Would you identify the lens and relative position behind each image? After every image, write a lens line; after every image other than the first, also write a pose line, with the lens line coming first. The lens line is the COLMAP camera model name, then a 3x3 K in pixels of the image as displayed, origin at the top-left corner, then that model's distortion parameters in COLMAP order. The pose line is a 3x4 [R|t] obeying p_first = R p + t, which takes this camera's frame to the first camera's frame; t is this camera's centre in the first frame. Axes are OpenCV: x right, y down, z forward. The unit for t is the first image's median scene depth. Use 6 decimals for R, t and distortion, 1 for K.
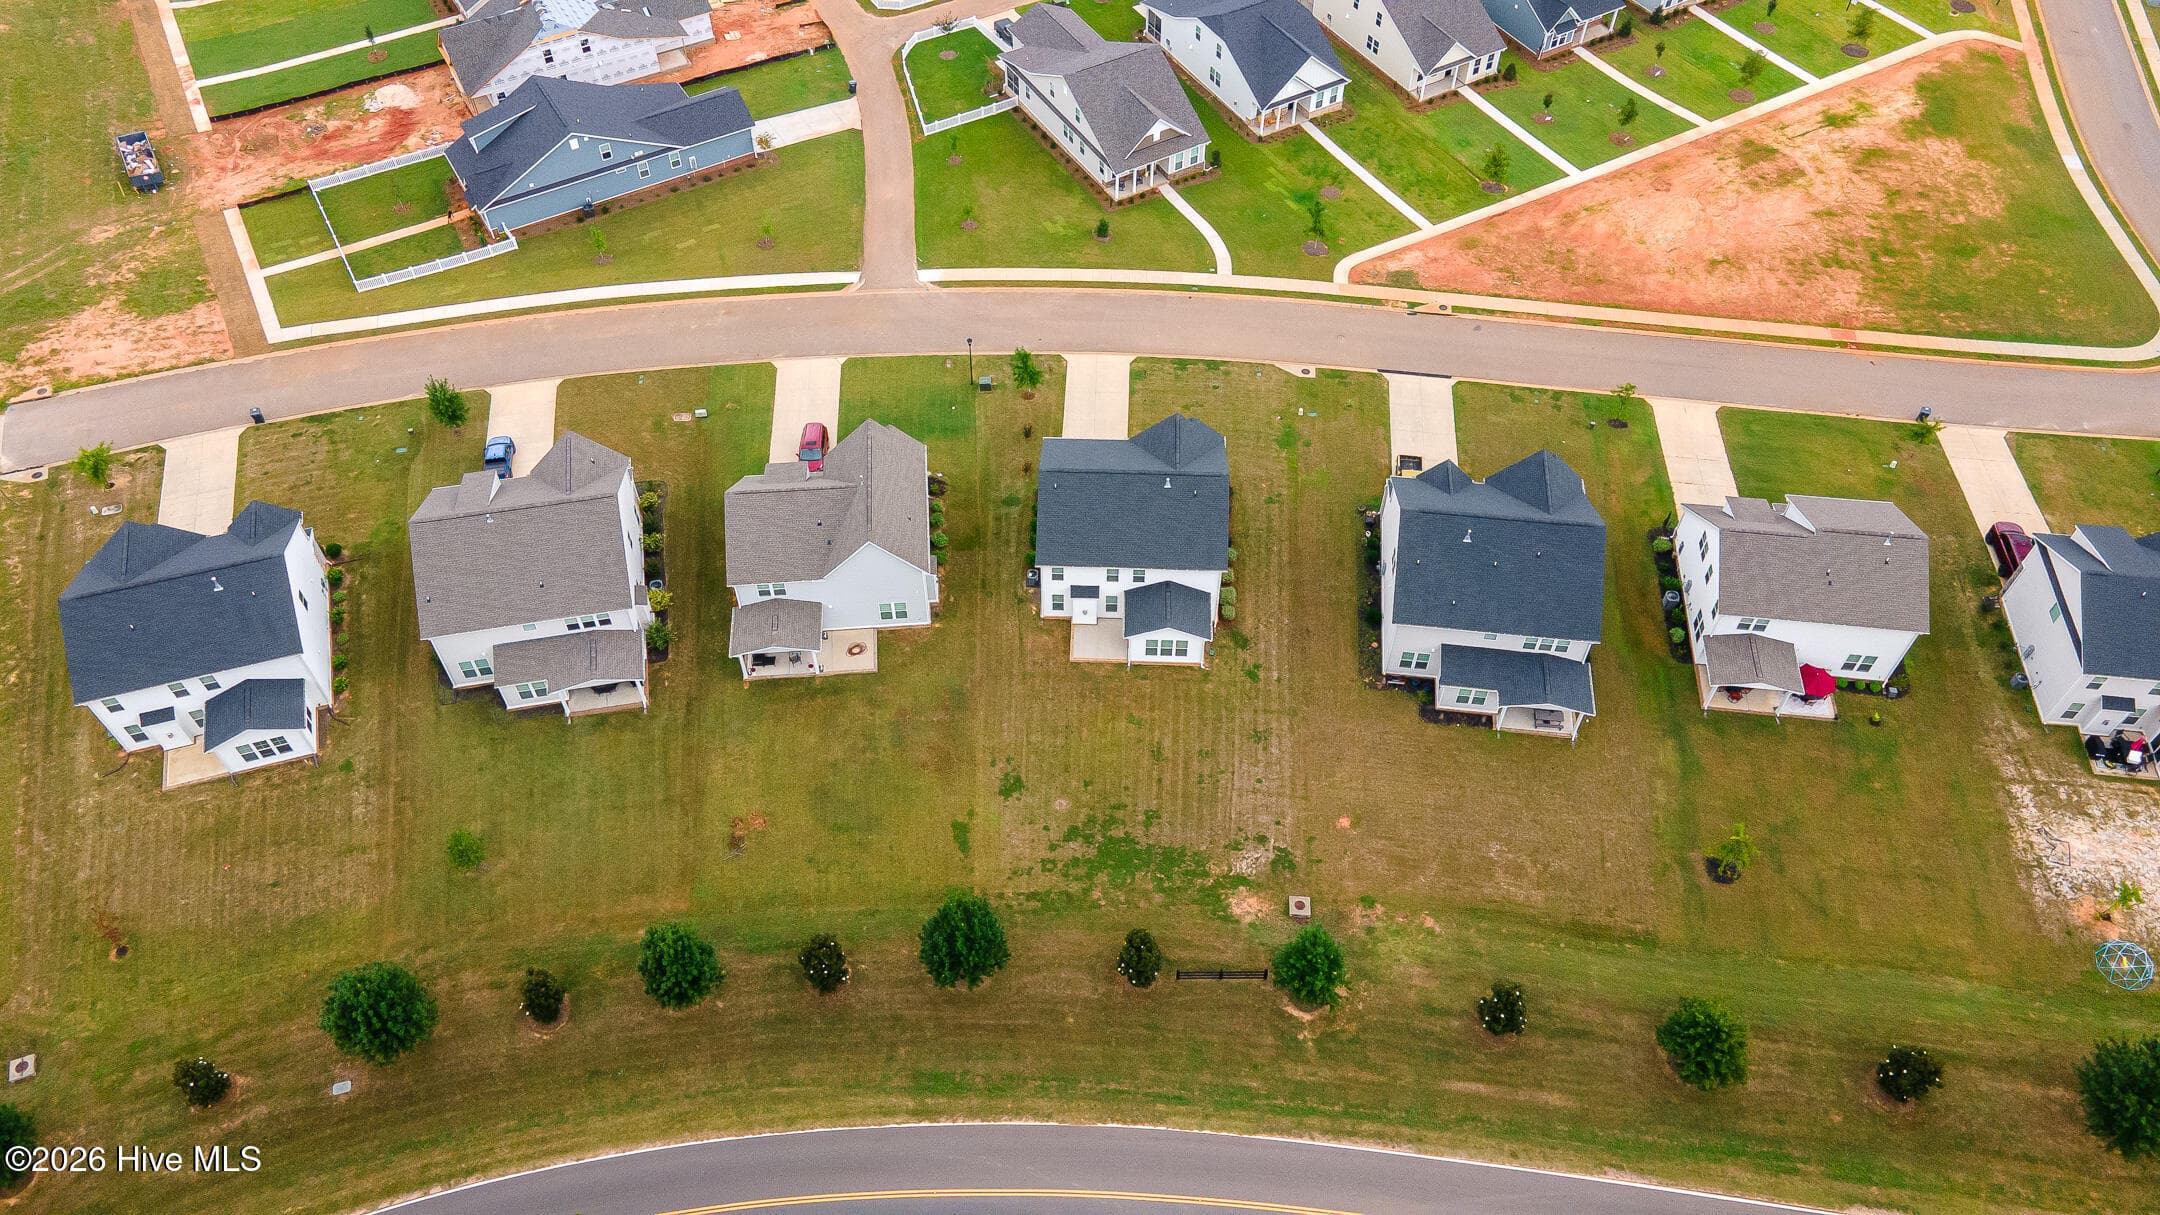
lens RADIAL K [[1606.6, 0, 1063.6], [0, 1606.6, 594.2], [0, 0, 1]] dist [0.032766, 0.005804]
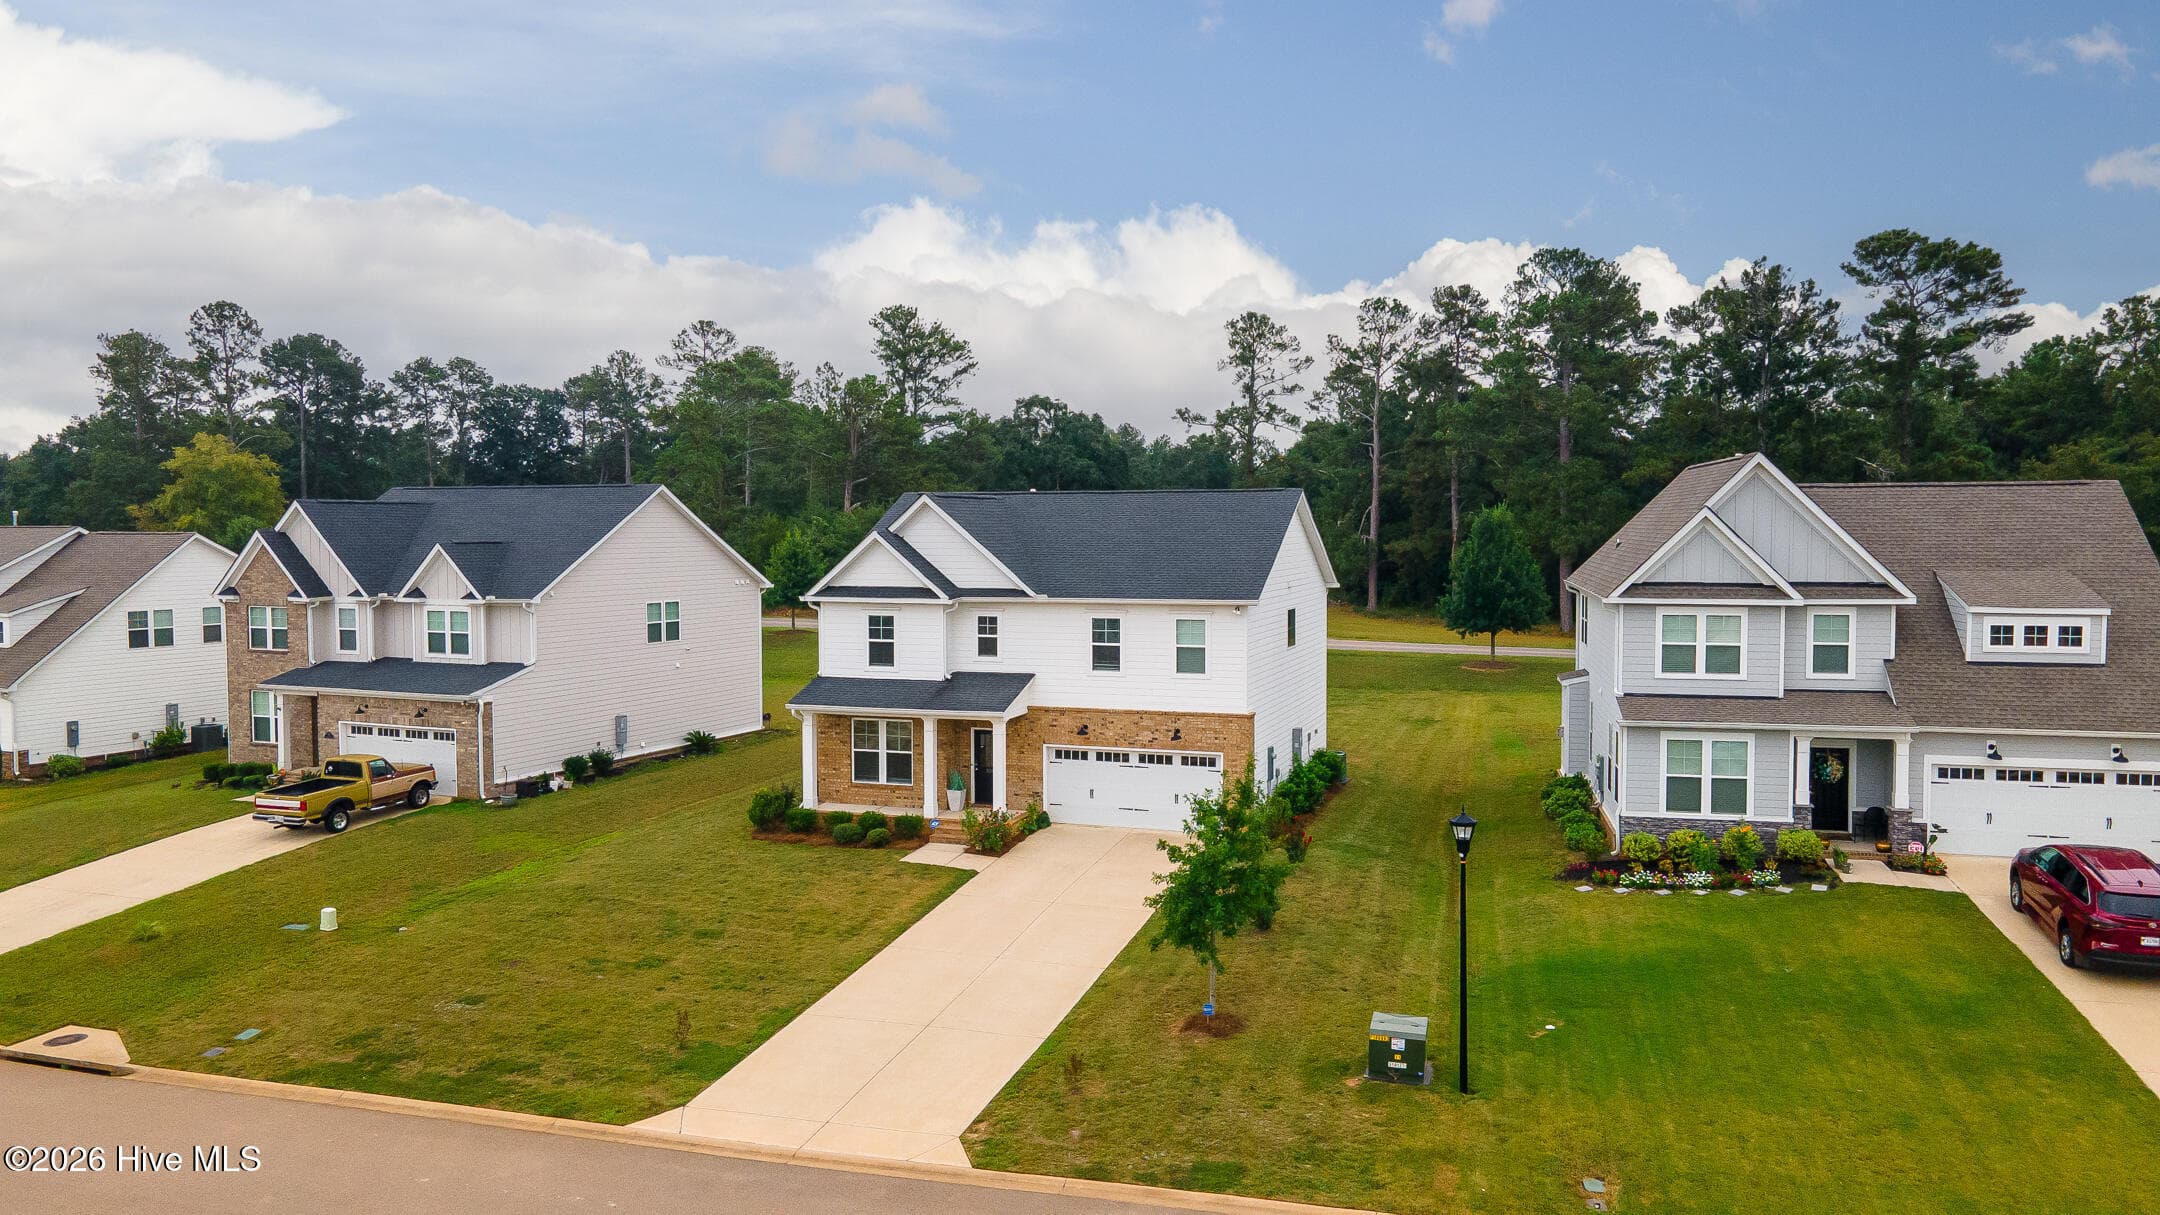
lens RADIAL K [[1576.7, 0, 1080.0], [0, 1576.7, 607.5], [0, 0, 1]] dist [0.021357, 0.046393]
pose [[-0.955631, -0.012954, 0.294281, -0.071130], [0.227210, 0.603393, 0.764391, -0.342514], [-0.187469, 0.797339, -0.573677, 1.102140]]
